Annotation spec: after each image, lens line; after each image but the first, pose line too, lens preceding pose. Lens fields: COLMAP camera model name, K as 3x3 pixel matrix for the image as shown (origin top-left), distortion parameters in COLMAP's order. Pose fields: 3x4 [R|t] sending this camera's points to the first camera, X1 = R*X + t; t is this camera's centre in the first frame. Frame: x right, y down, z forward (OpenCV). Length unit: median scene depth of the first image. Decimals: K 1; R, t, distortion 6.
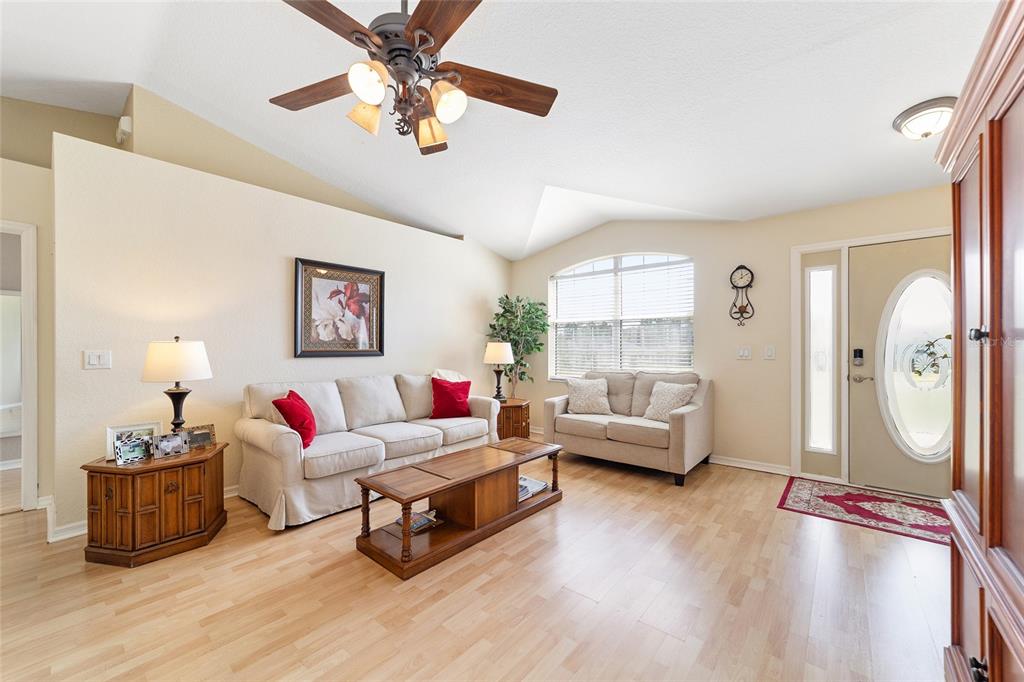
lens RADIAL K [[394.9, 0, 514.2], [0, 394.9, 342.5], [0, 0, 1]] dist [0.002383, 0.001440]
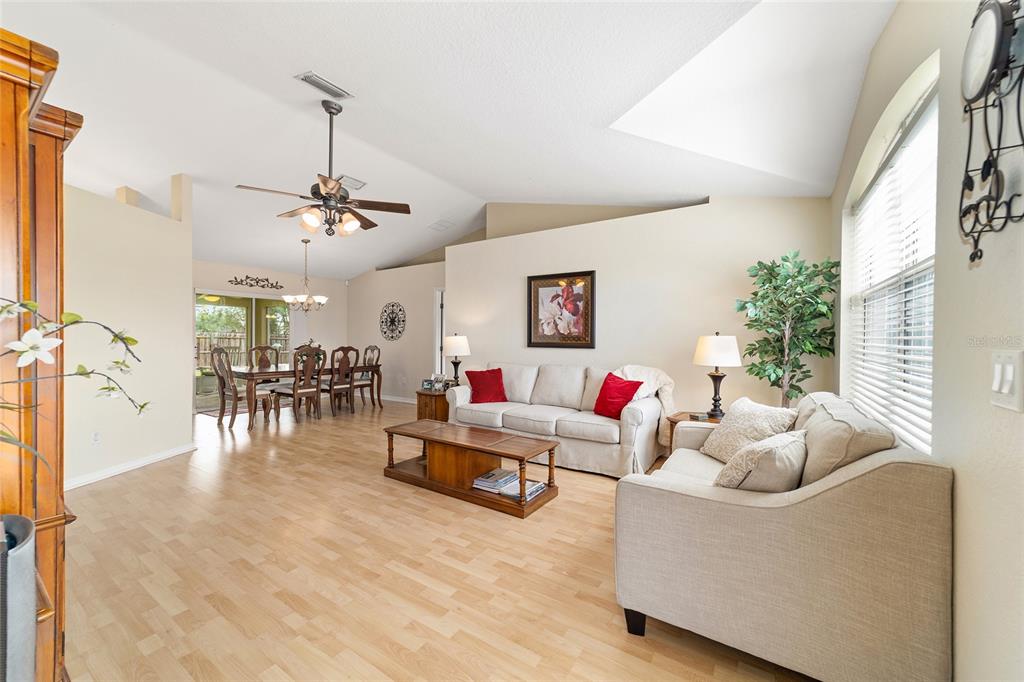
lens RADIAL K [[394.9, 0, 513.7], [0, 394.9, 341.5], [0, 0, 1]] dist [0.002383, 0.001440]
pose [[0.124062, 0.014347, -0.992171, 0.821759], [0.007181, 0.999856, 0.015357, -0.003901], [0.992248, -0.009030, 0.123941, 0.741488]]
